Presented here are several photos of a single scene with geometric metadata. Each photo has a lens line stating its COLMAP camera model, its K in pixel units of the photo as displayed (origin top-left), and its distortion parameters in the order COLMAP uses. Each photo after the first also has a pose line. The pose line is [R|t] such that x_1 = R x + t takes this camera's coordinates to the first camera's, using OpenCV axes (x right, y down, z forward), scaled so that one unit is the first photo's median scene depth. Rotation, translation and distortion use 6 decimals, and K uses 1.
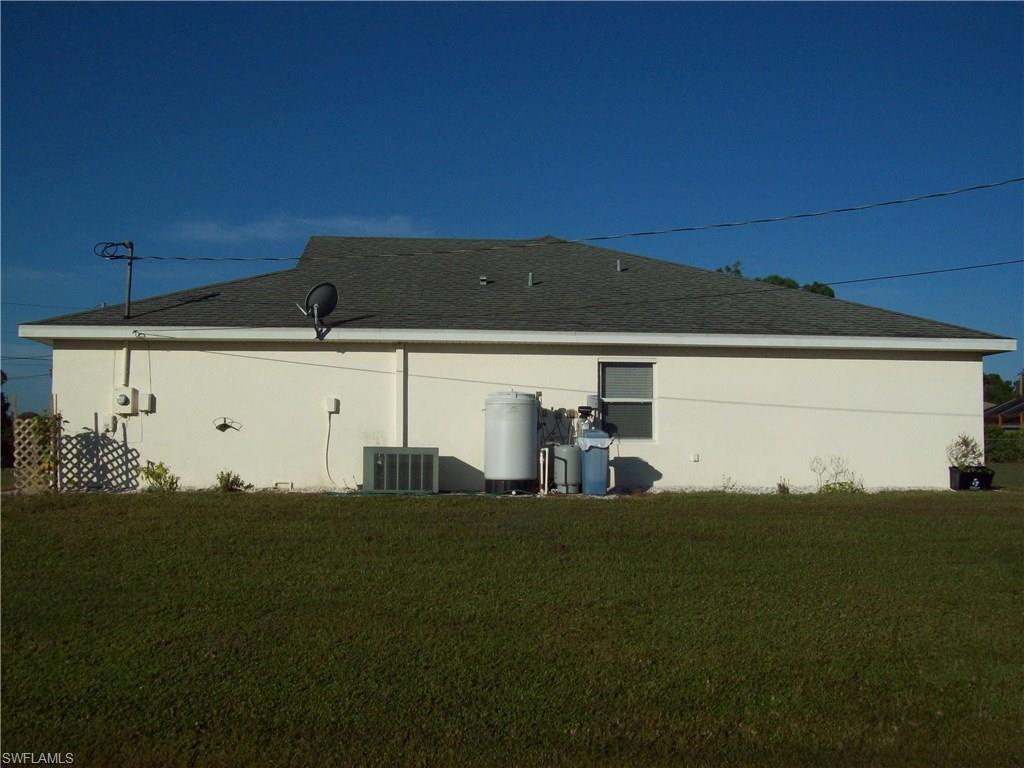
lens RADIAL K [[1083.2, 0, 512.0], [0, 1083.2, 384.0], [0, 0, 1]] dist [-0.152244, 0.010148]
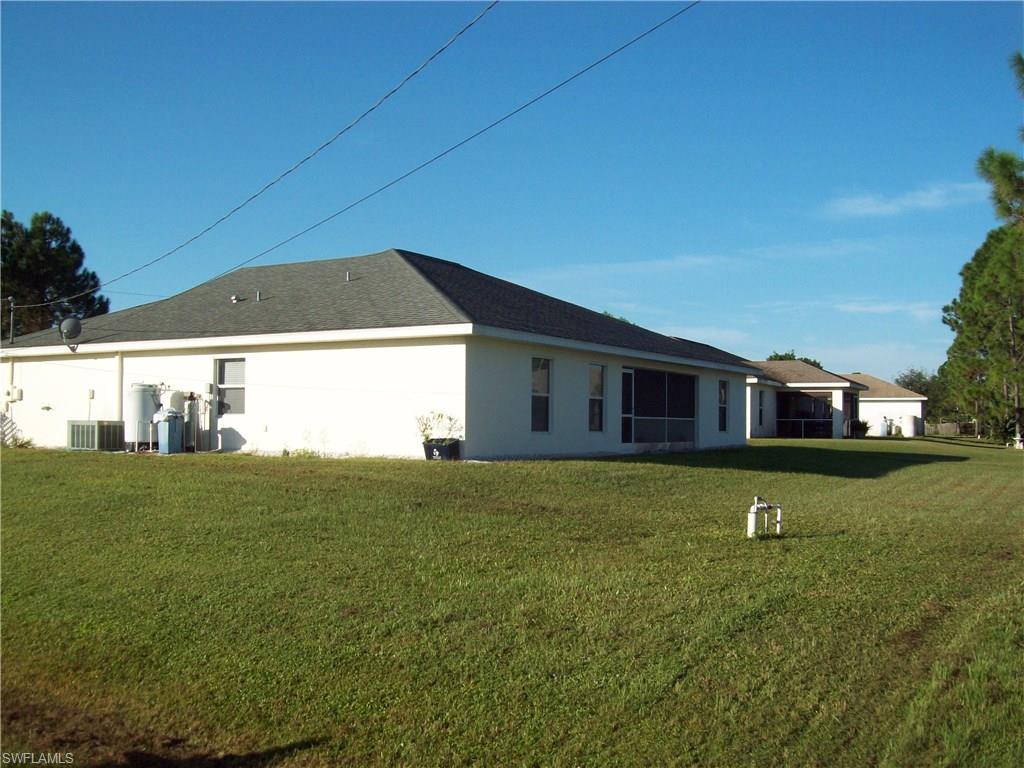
lens RADIAL K [[1083.2, 0, 512.0], [0, 1083.2, 384.0], [0, 0, 1]] dist [-0.152244, 0.010148]
pose [[0.829116, -0.021511, -0.558663, 1.176850], [0.036327, 0.999221, 0.015440, 0.004159], [0.557895, -0.033096, 0.829251, 0.074443]]
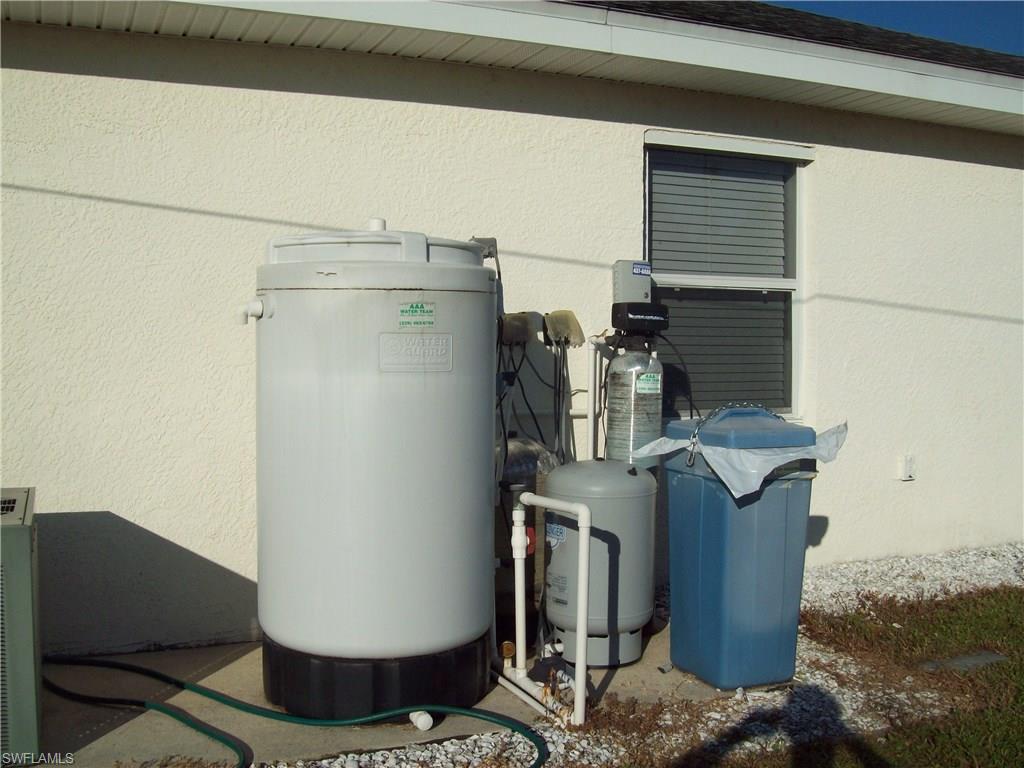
lens RADIAL K [[1083.2, 0, 512.0], [0, 1083.2, 384.0], [0, 0, 1]] dist [-0.152244, 0.010148]
pose [[0.945139, -0.009763, 0.326522, -0.044652], [-0.025961, 0.994147, 0.104873, 0.013390], [-0.325634, -0.107597, 0.939354, 0.755664]]
